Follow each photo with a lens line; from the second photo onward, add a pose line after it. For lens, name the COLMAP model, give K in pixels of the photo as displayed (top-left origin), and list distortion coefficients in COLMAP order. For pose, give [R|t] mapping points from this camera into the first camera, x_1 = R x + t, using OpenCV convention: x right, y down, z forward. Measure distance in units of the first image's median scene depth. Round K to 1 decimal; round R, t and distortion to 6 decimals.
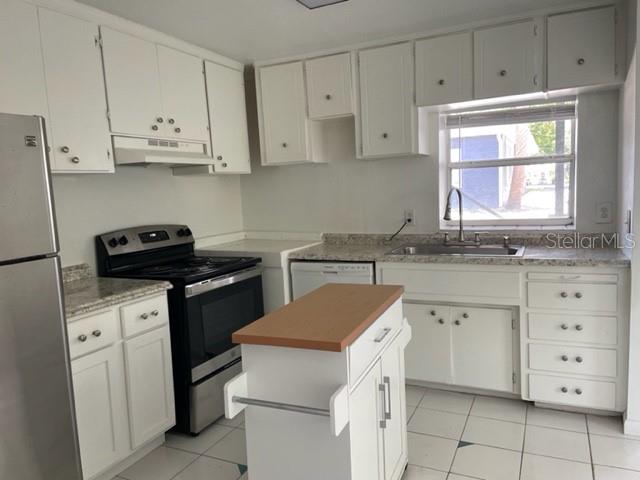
lens RADIAL K [[483.8, 0, 332.9], [0, 483.8, 242.0], [0, 0, 1]] dist [0.077270, 0.000555]
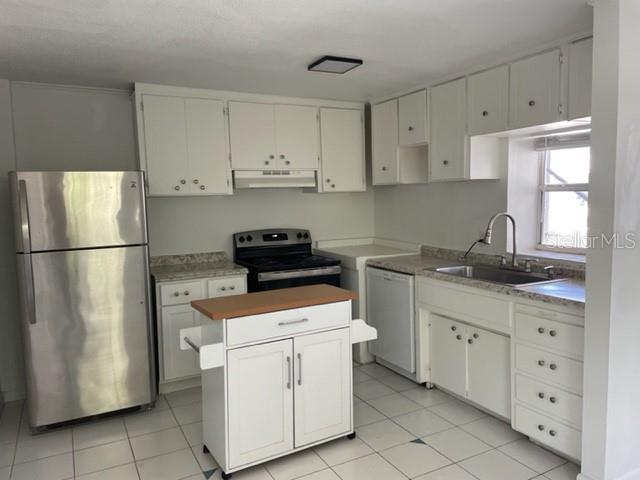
lens RADIAL K [[483.8, 0, 332.9], [0, 483.8, 242.0], [0, 0, 1]] dist [0.077270, 0.000555]
pose [[0.805075, 0.087283, -0.586717, 0.596708], [-0.084338, 0.995909, 0.032429, -0.056596], [0.587147, 0.023375, 0.809143, -0.039026]]
